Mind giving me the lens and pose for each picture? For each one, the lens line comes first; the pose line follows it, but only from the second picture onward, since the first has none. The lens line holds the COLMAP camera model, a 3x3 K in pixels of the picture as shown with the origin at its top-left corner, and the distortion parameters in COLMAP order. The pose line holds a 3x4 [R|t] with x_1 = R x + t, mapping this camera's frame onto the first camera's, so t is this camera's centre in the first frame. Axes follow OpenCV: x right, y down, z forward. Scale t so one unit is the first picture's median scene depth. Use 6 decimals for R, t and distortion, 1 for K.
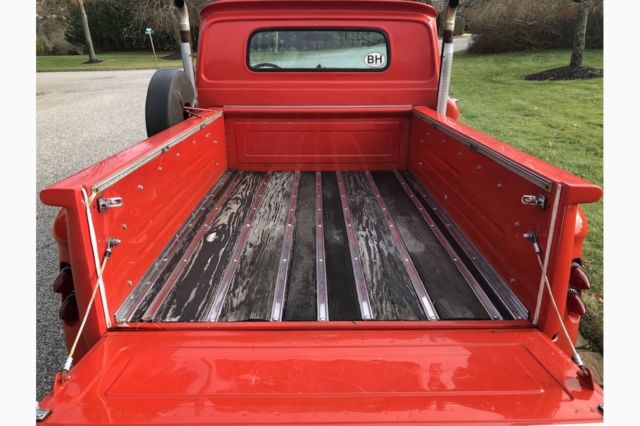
lens RADIAL K [[469.6, 0, 323.5], [0, 469.6, 195.6], [0, 0, 1]] dist [0.001358, 0.002193]
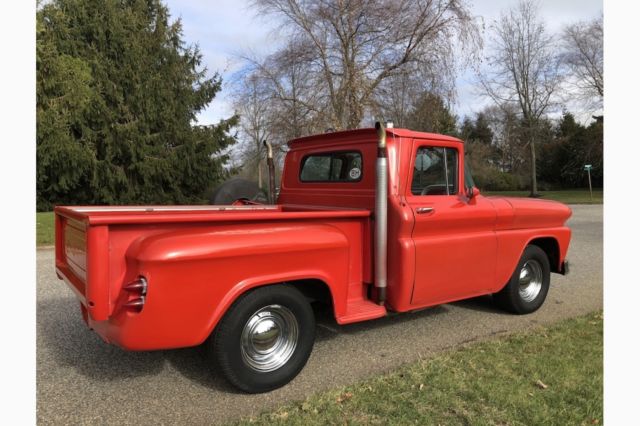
lens RADIAL K [[470.1, 0, 320.0], [0, 470.1, 189.7], [0, 0, 1]] dist [0.004201, 0.003522]
pose [[0.571605, 0.009745, -0.820471, 0.513574], [-0.251702, 0.953804, -0.164027, -0.008120], [0.780970, 0.300273, 0.547651, 0.117783]]
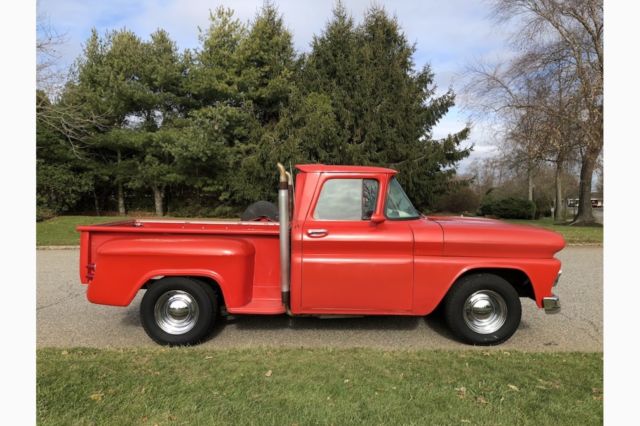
lens RADIAL K [[470.1, 0, 320.0], [0, 470.1, 189.7], [0, 0, 1]] dist [0.004201, 0.003522]
pose [[-0.003803, -0.007544, -0.999964, 0.785510], [-0.311006, 0.950389, -0.005988, -0.157039], [0.950400, 0.310972, -0.005961, 0.502489]]
